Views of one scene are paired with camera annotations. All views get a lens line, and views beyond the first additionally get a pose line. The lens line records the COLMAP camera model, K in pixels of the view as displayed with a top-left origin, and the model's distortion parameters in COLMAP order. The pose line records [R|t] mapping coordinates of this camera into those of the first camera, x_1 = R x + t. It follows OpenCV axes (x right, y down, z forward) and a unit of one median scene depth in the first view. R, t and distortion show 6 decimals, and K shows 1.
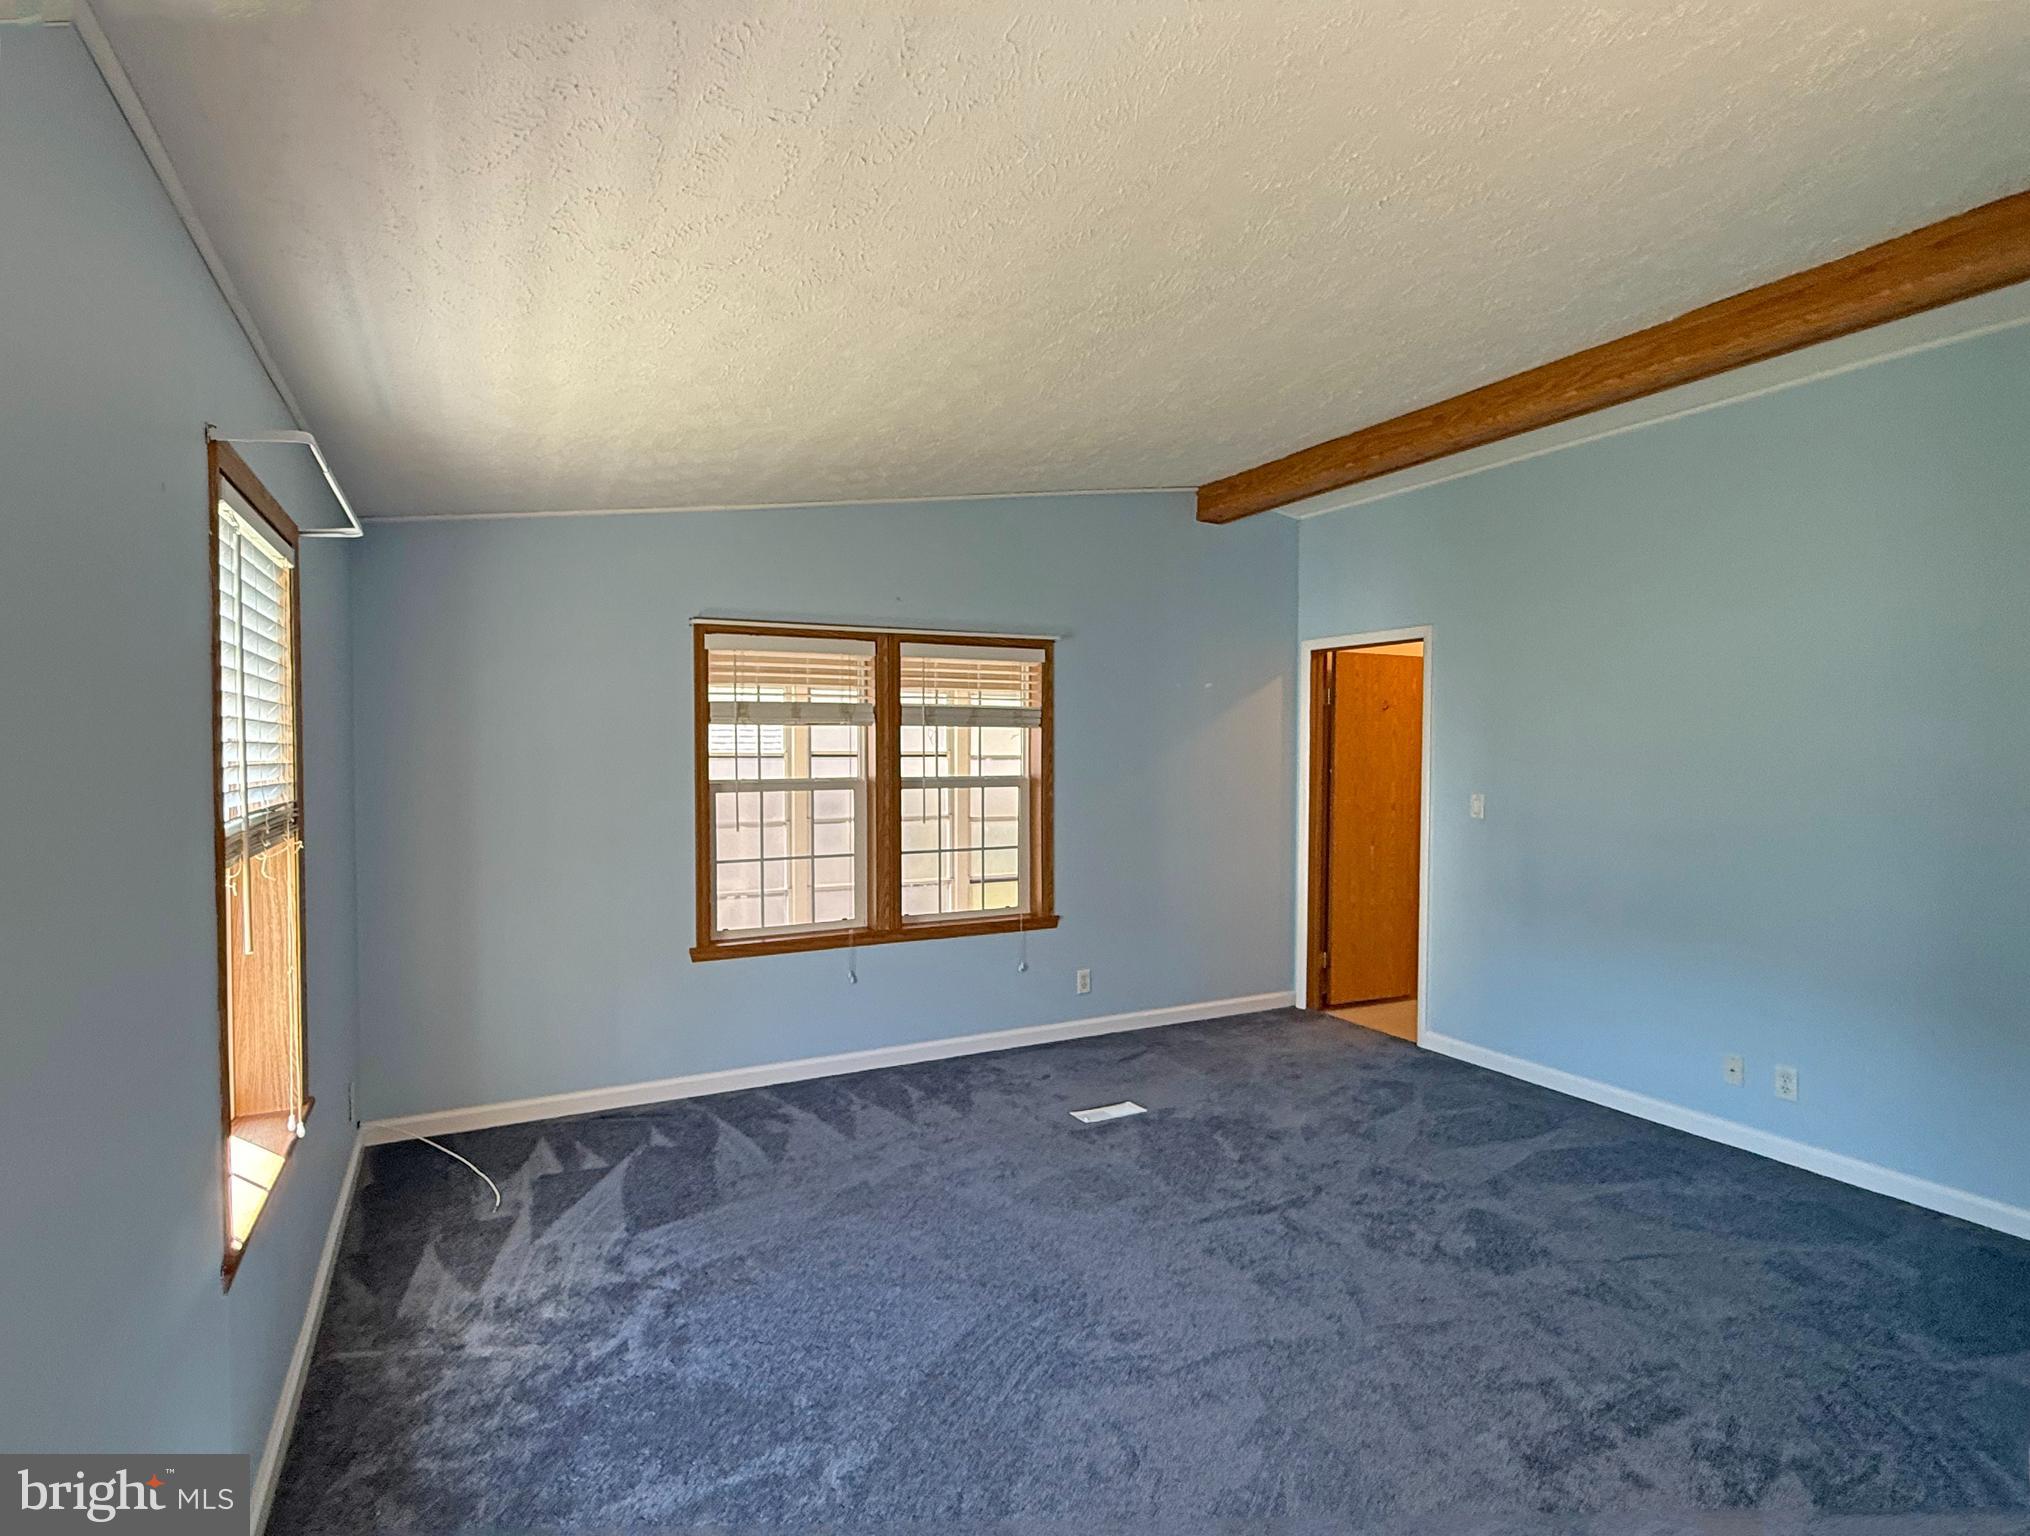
lens RADIAL K [[1024.8, 0, 1009.9], [0, 1024.8, 765.8], [0, 0, 1]] dist [0.002078, 0.000293]
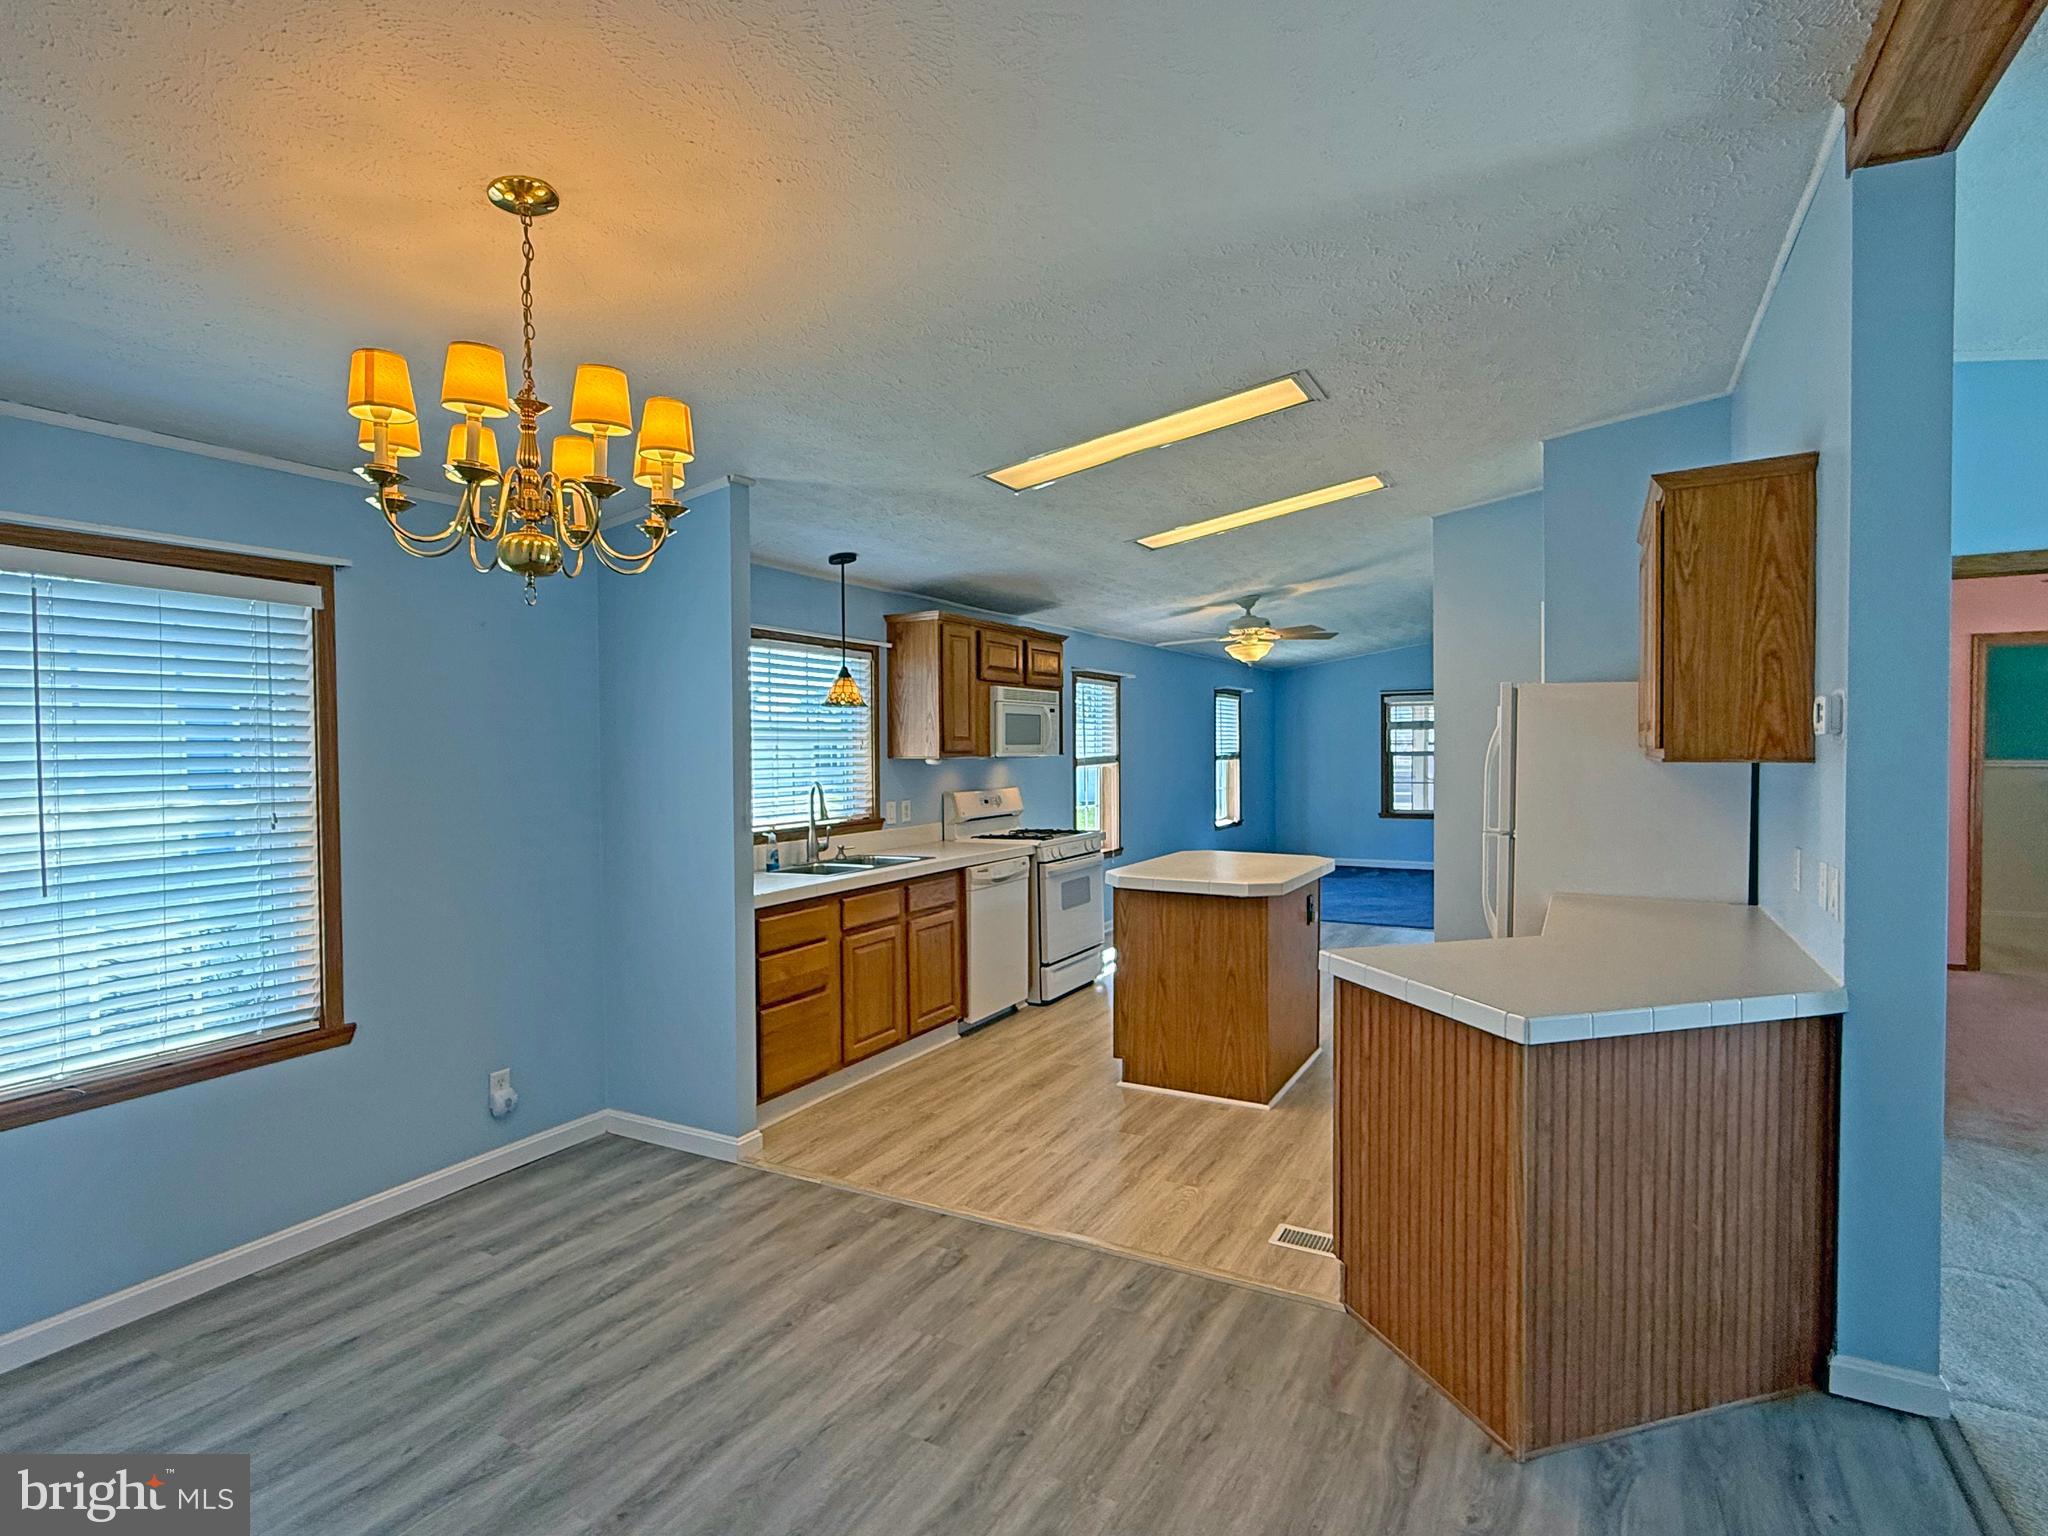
lens RADIAL K [[1067.2, 0, 1016.6], [0, 1067.2, 771.2], [0, 0, 1]] dist [-0.000700, 0.000439]
pose [[0.546729, 0.015632, -0.837163, 1.374072], [-0.008296, 0.999878, 0.013252, 0.033883], [0.837268, -0.000300, 0.546792, -1.214969]]
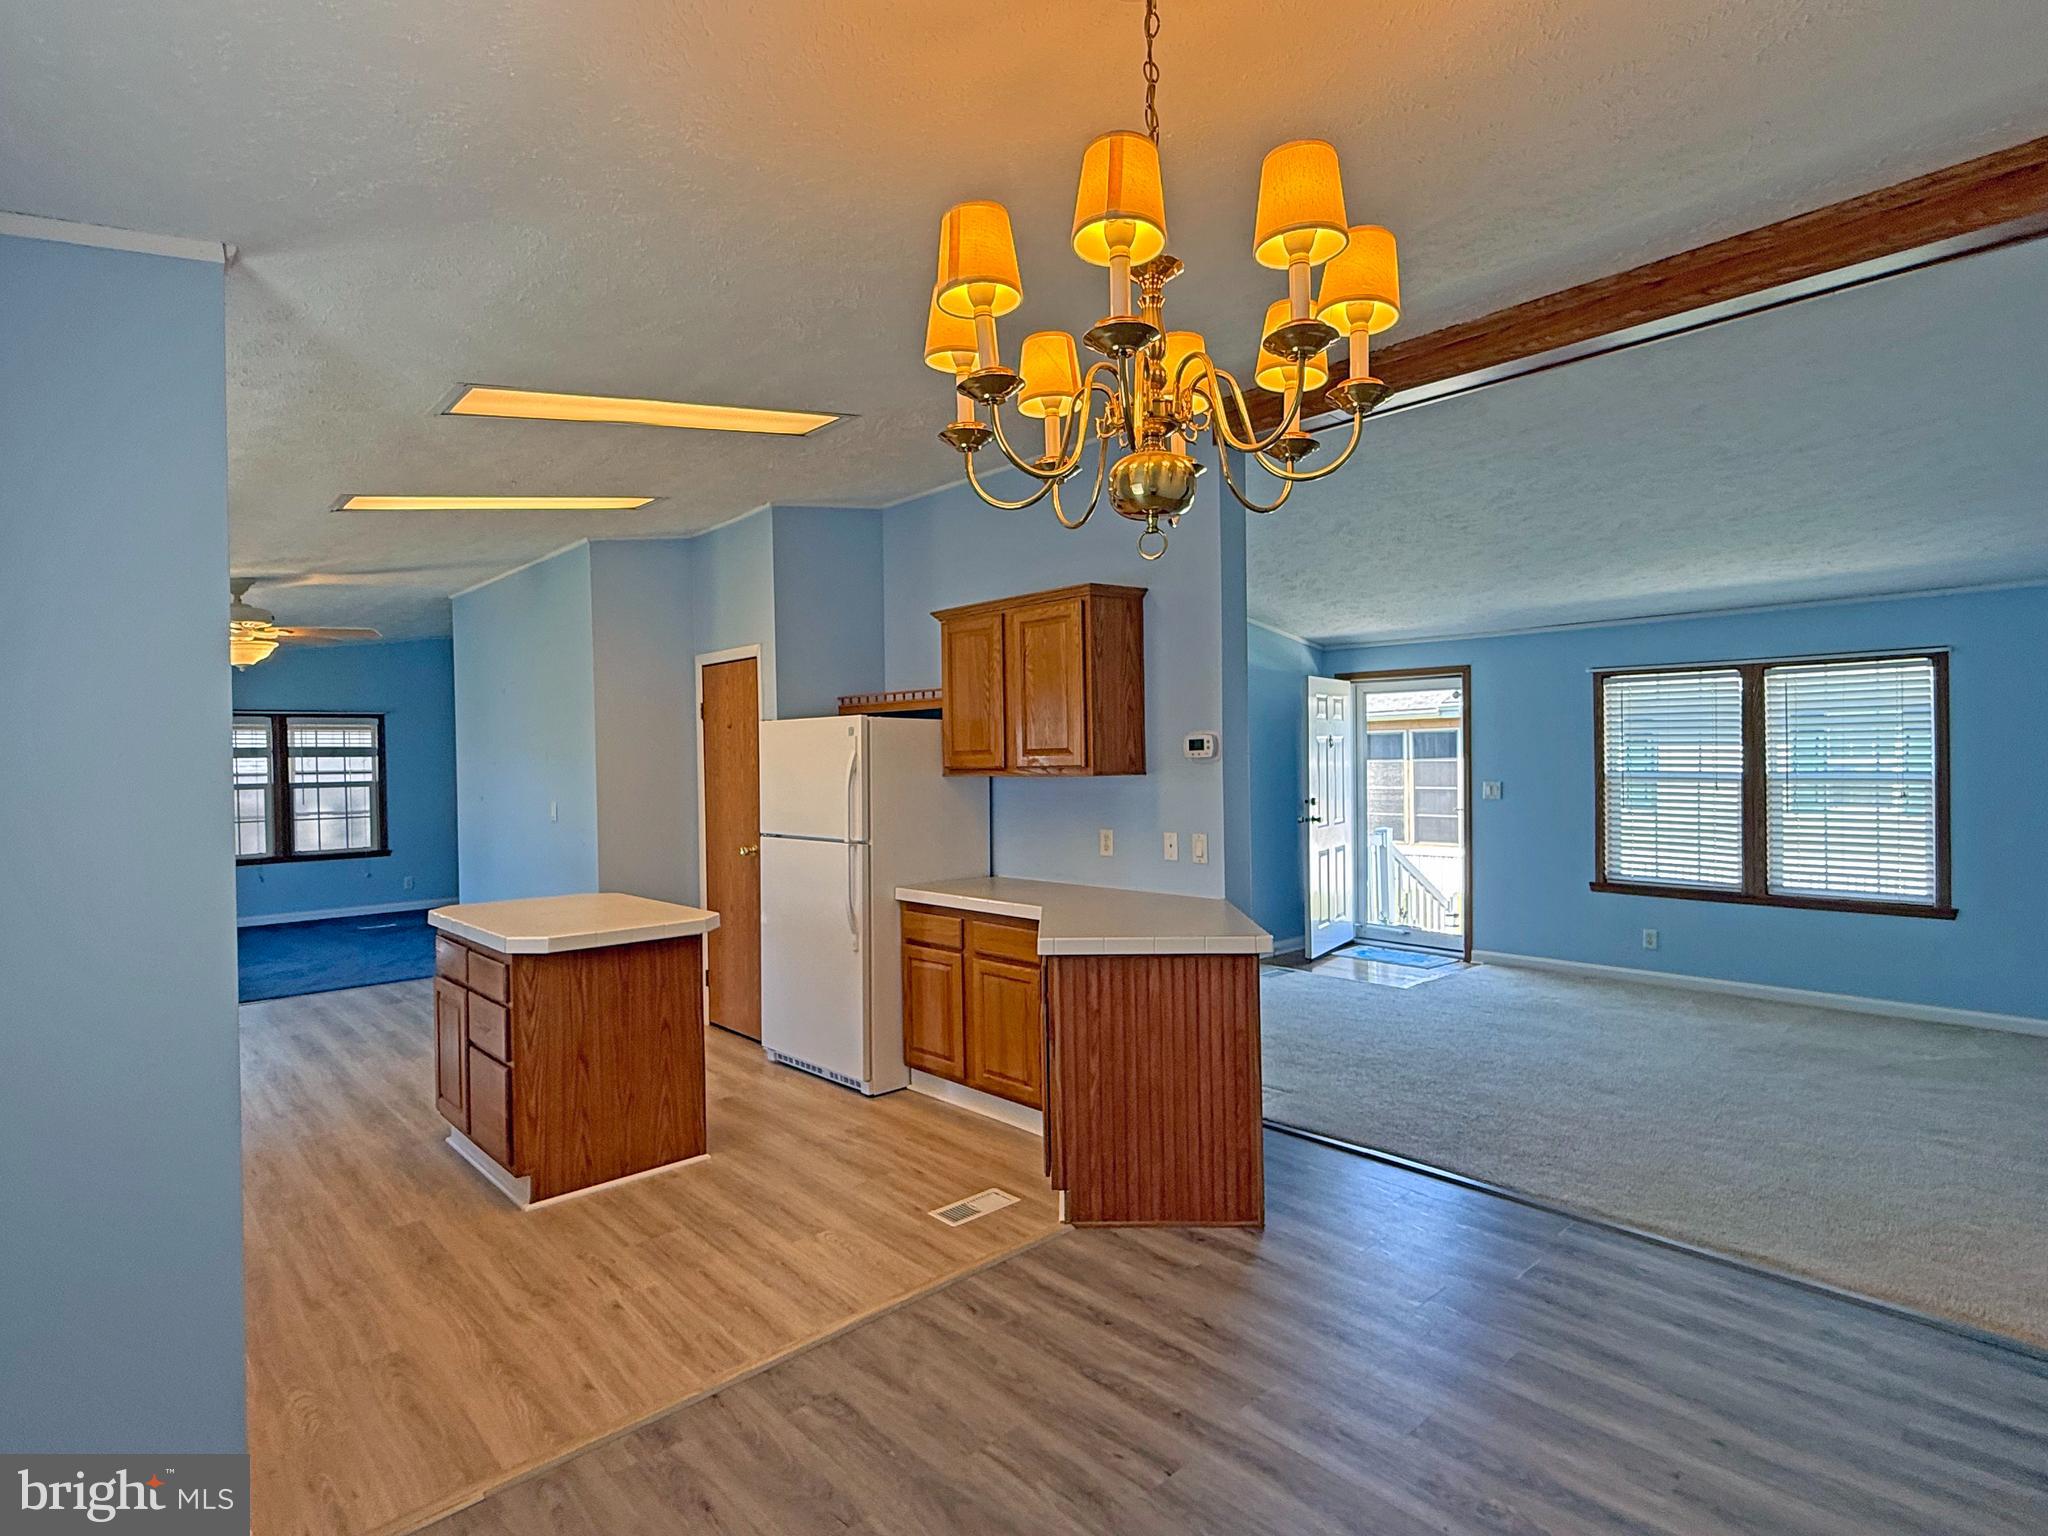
lens RADIAL K [[1067.2, 0, 1024.5], [0, 1067.2, 768.3], [0, 0, 1]] dist [-0.000700, 0.000439]
pose [[0.964986, -0.021961, 0.261380, 0.750382], [0.024666, 0.999671, -0.007074, 0.033521], [-0.261139, 0.013273, 0.965210, -1.435135]]
